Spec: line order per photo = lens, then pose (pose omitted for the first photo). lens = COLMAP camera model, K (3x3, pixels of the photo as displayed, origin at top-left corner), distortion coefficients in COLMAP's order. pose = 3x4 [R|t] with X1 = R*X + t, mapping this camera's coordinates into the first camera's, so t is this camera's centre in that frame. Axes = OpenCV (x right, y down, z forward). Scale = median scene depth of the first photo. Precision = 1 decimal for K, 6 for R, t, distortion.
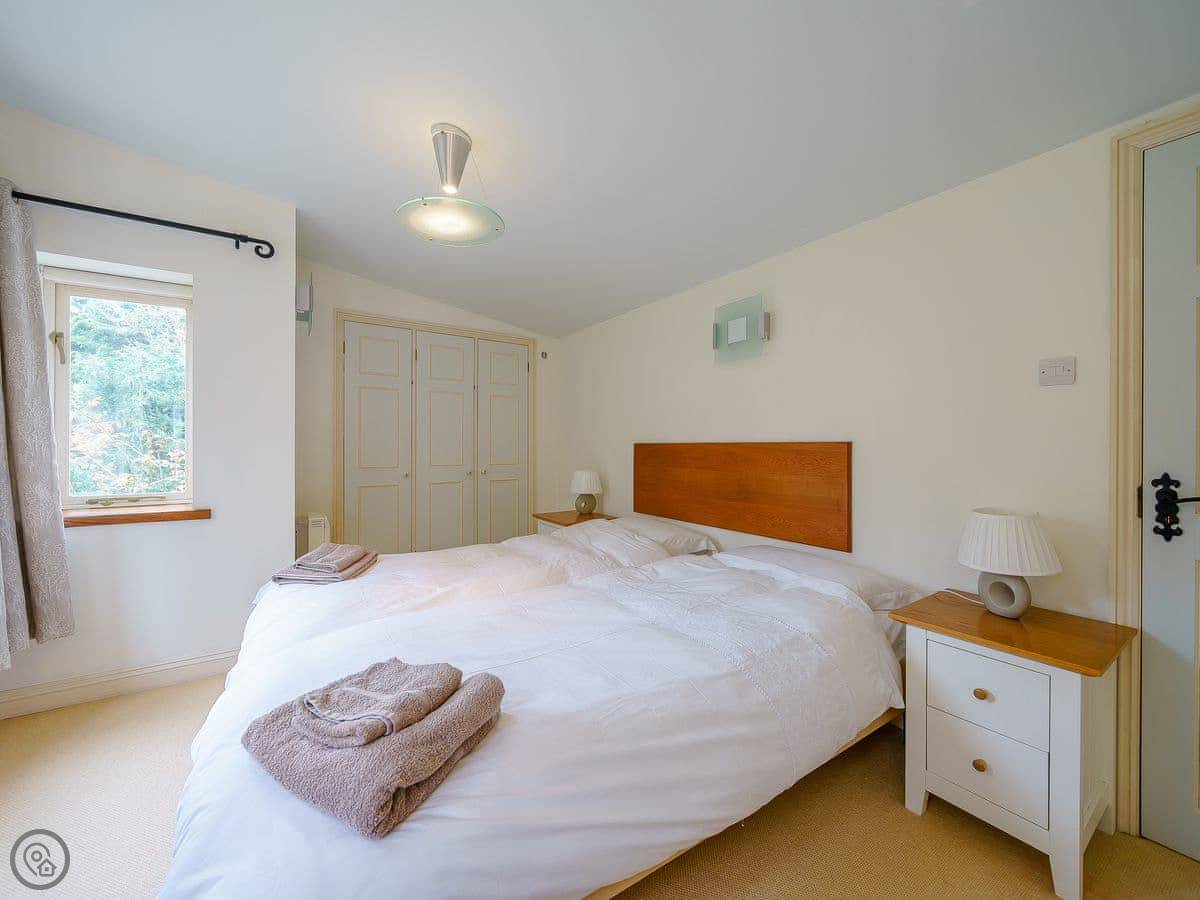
lens RADIAL K [[545.7, 0, 605.5], [0, 545.7, 451.0], [0, 0, 1]] dist [-0.001581, -0.000259]
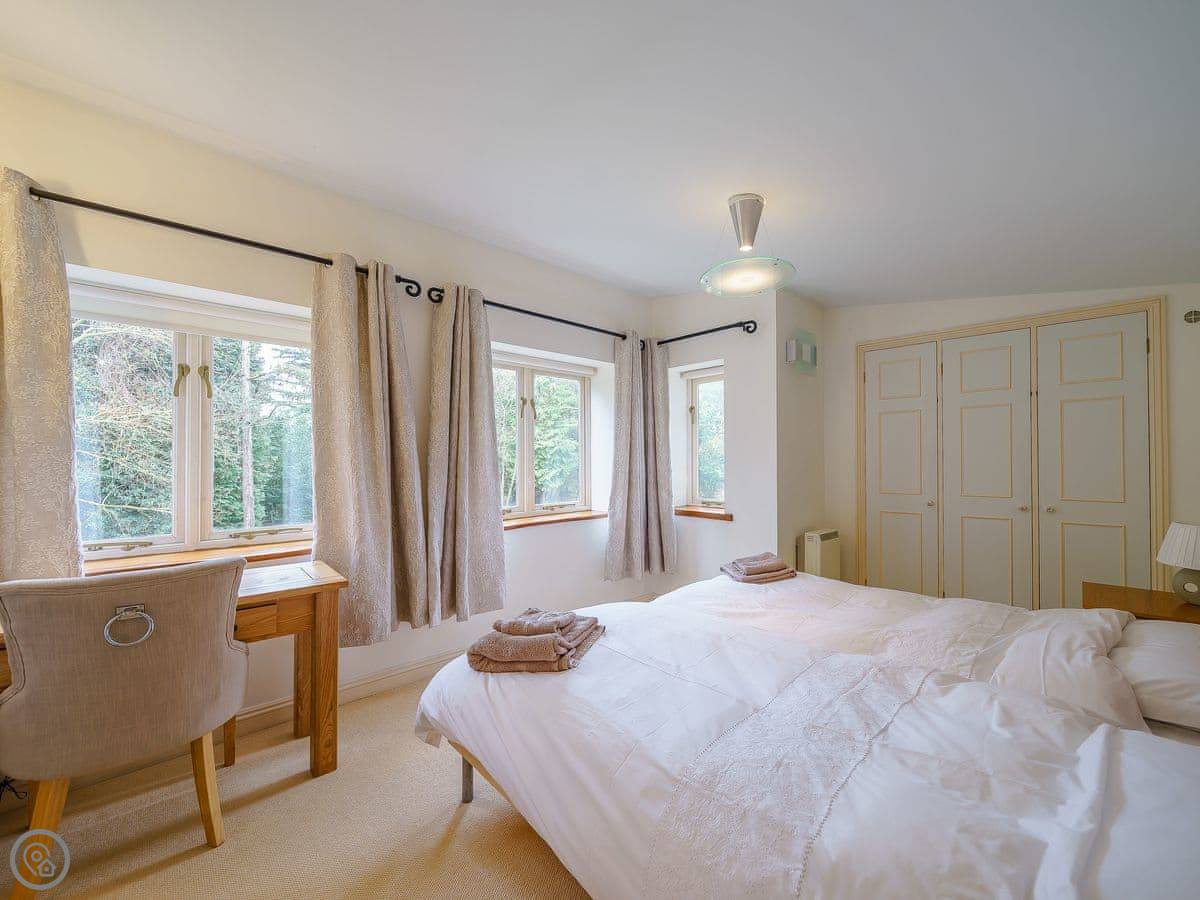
lens RADIAL K [[545.7, 0, 605.5], [0, 545.7, 451.0], [0, 0, 1]] dist [-0.001581, -0.000259]
pose [[0.033977, -0.011060, -0.999361, 0.811924], [0.001625, 0.999938, -0.011011, -0.054063], [0.999421, -0.001250, 0.033993, 0.674392]]
